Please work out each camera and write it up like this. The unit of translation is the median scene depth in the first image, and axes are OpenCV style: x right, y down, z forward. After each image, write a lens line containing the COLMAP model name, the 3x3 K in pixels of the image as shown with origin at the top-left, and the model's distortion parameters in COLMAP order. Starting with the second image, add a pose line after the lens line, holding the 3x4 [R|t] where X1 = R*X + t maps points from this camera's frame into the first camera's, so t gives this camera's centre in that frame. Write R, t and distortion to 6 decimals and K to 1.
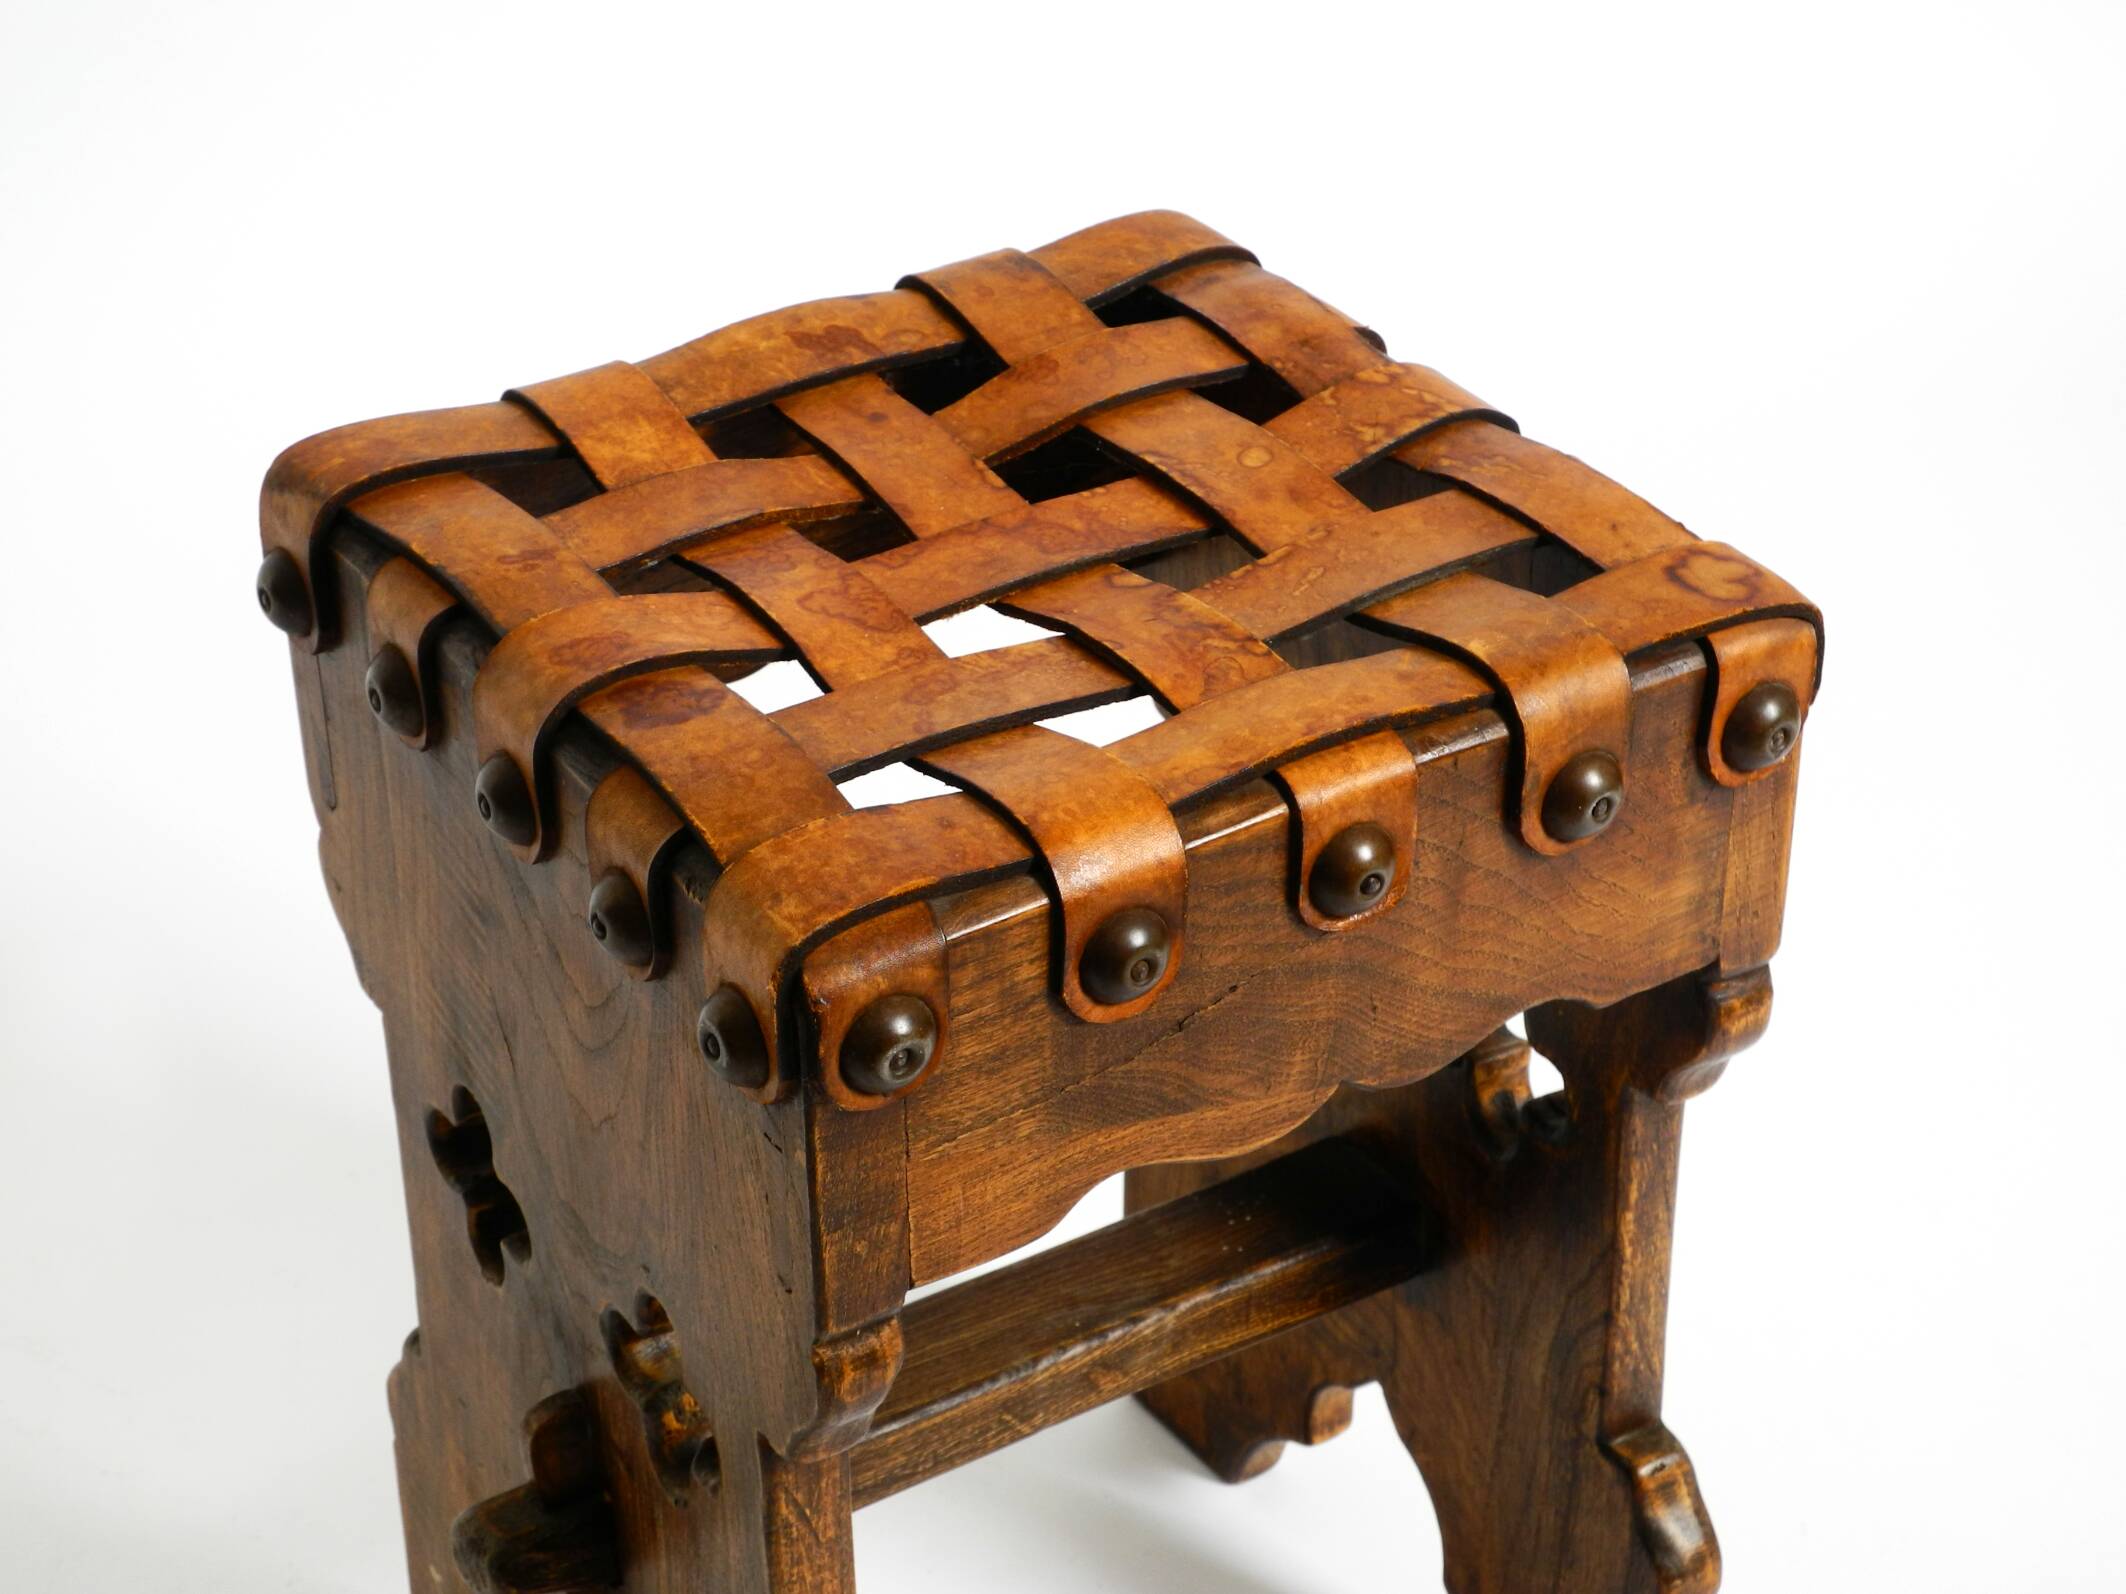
lens RADIAL K [[4259.0, 0, 1063.0], [0, 4259.0, 797.0], [0, 0, 1]] dist [0.007988, 0.010074]
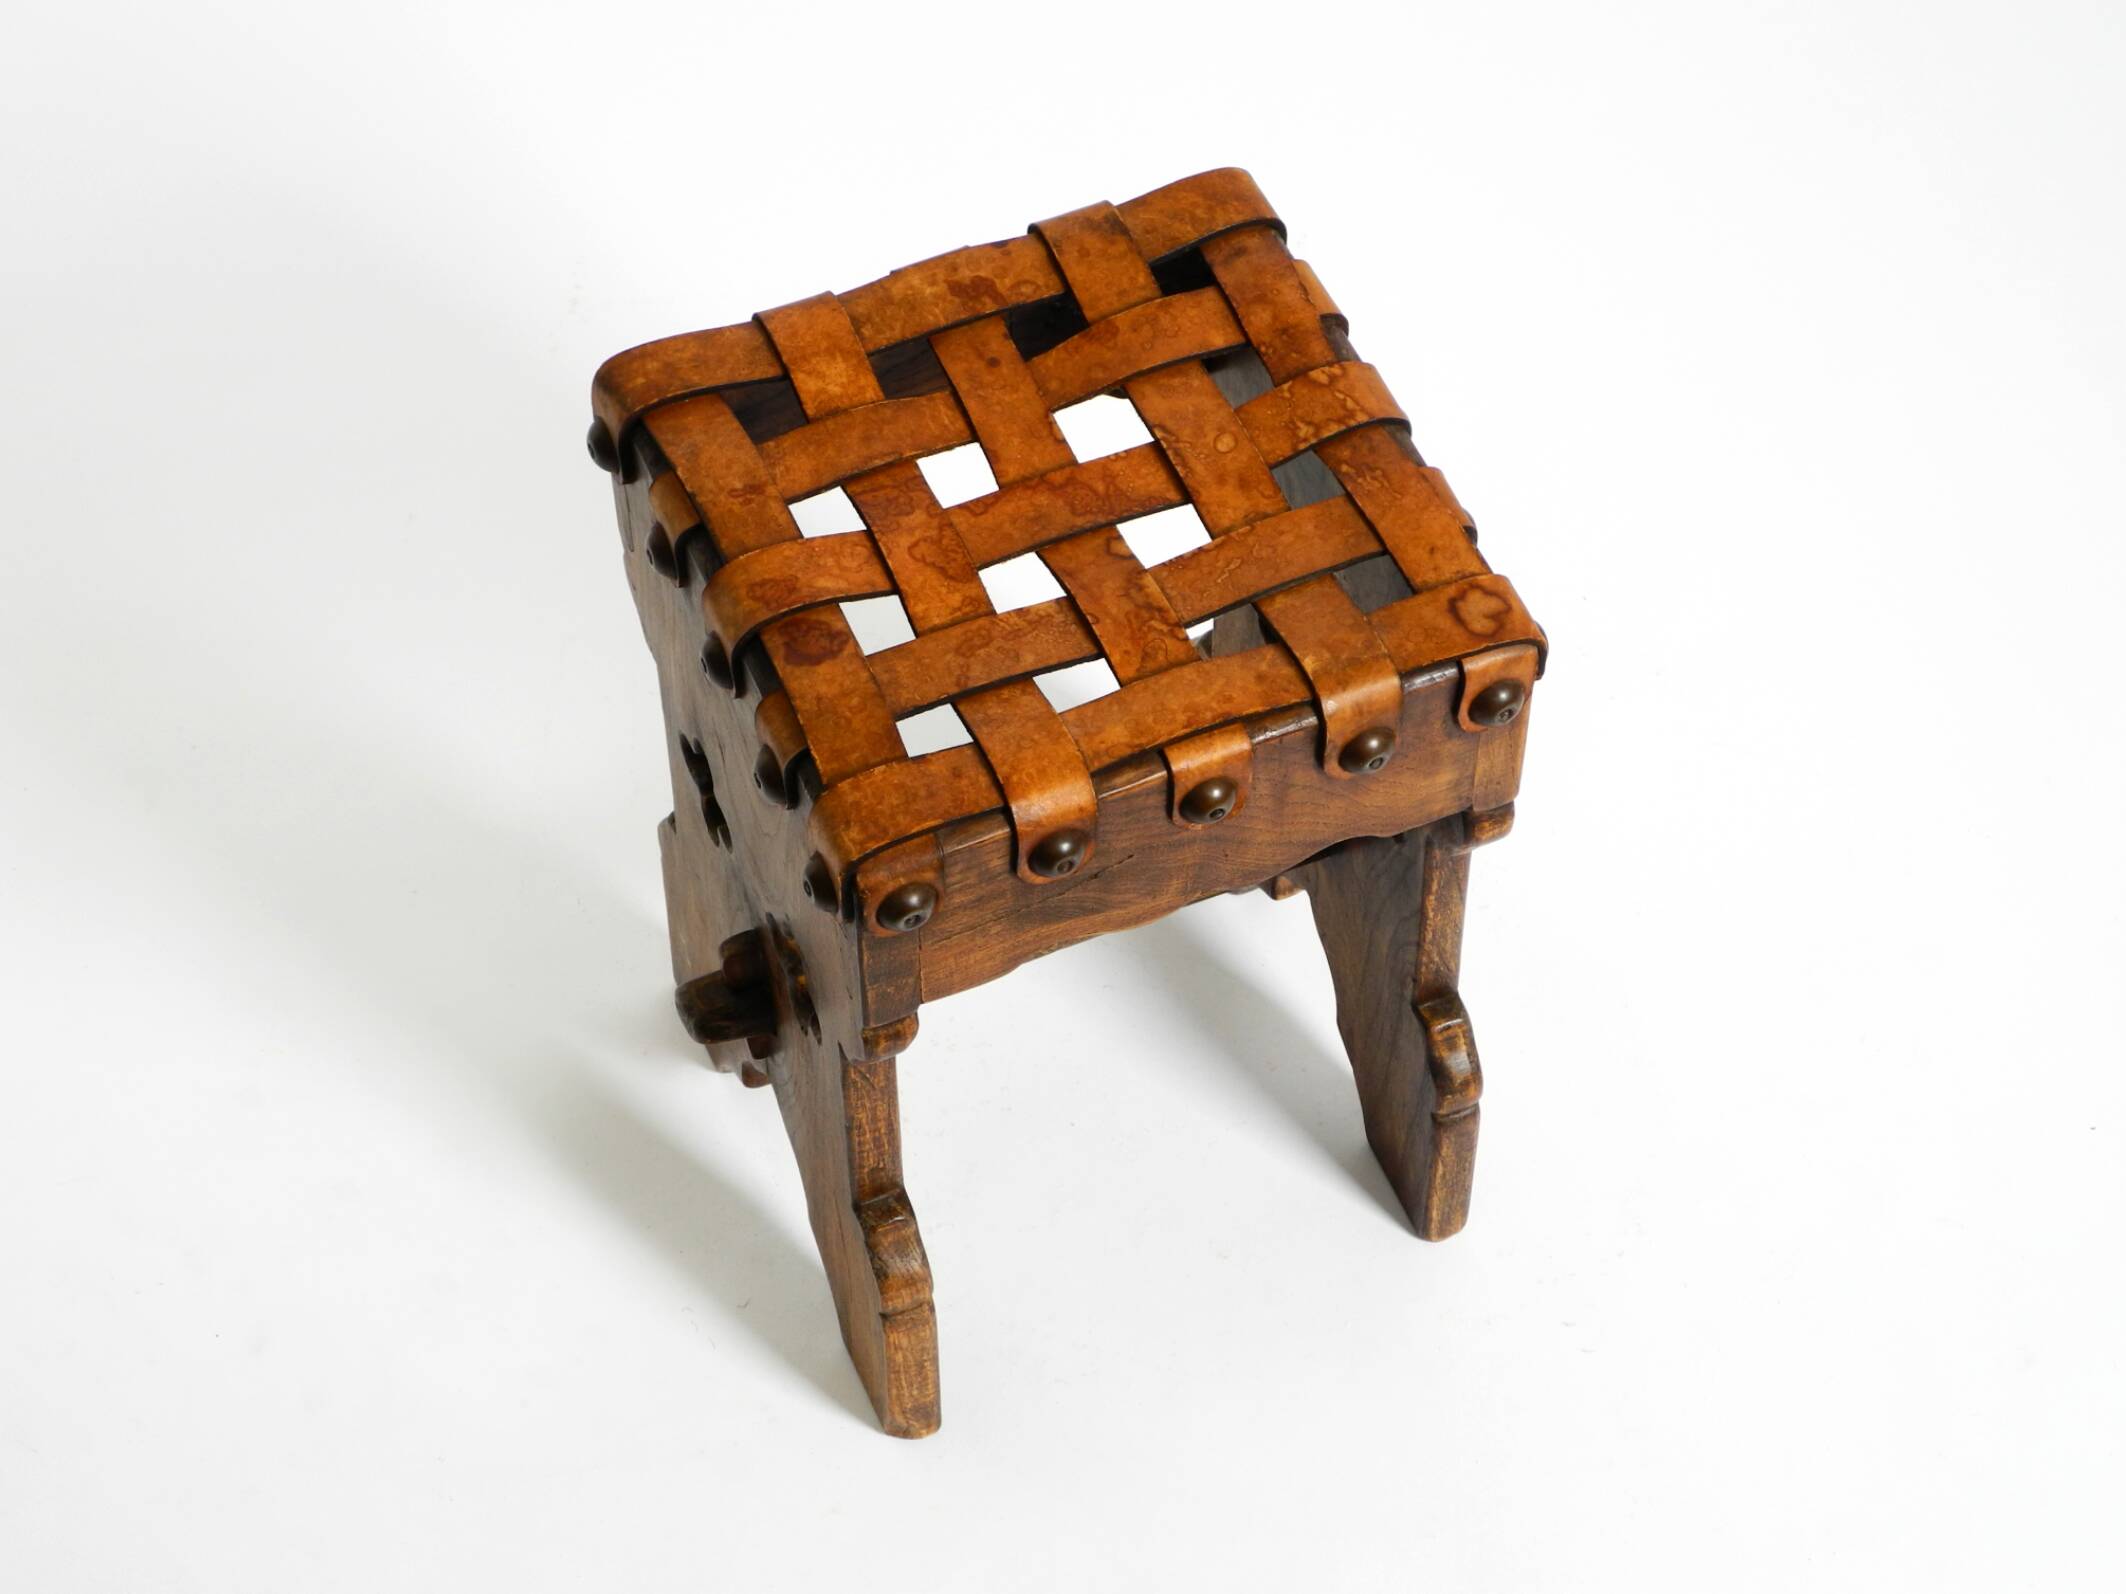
lens RADIAL K [[4553.6, 0, 1018.2], [0, 4553.6, 743.8], [0, 0, 1]] dist [0.040841, 0.007822]
pose [[0.986054, 0.130473, -0.103314, 0.162527], [-0.086970, 0.933255, 0.348527, -0.569632], [0.141892, -0.334682, 0.931587, -0.604724]]
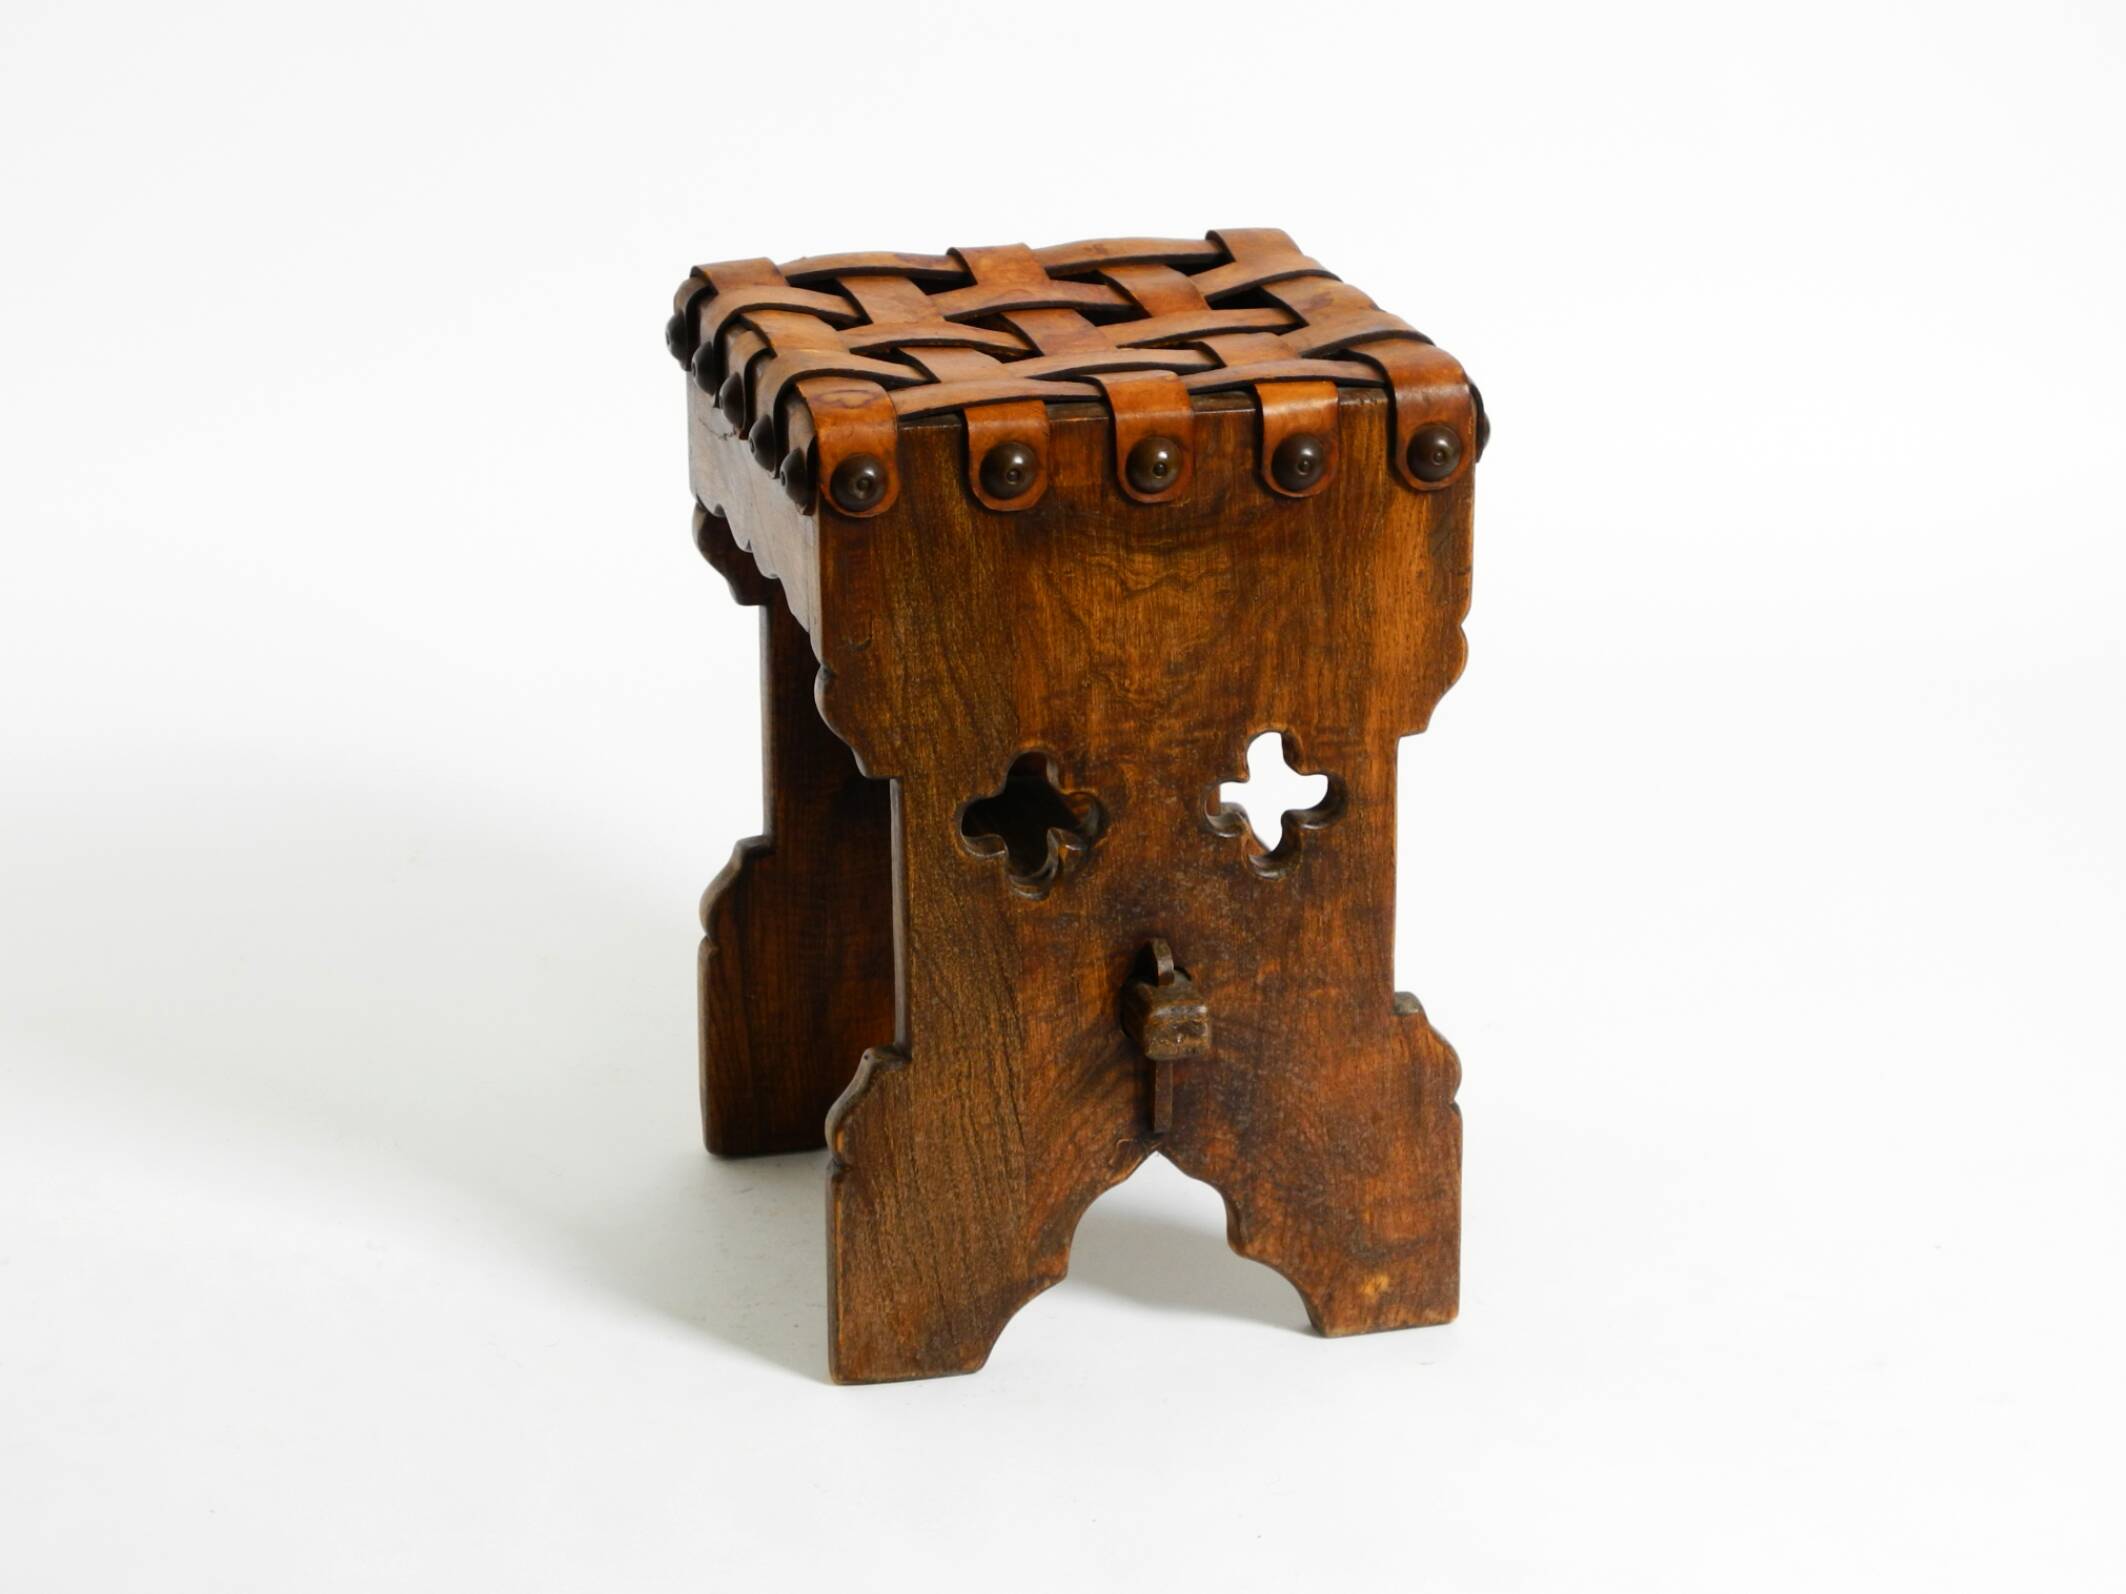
lens RADIAL K [[5396.0, 0, 1058.9], [0, 5396.0, 681.6], [0, 0, 1]] dist [0.033405, -0.423995]
pose [[-0.307231, 0.294813, -0.904817, 2.046815], [-0.491691, 0.764880, 0.416172, -0.875887], [0.814769, 0.572752, -0.090038, 1.299189]]
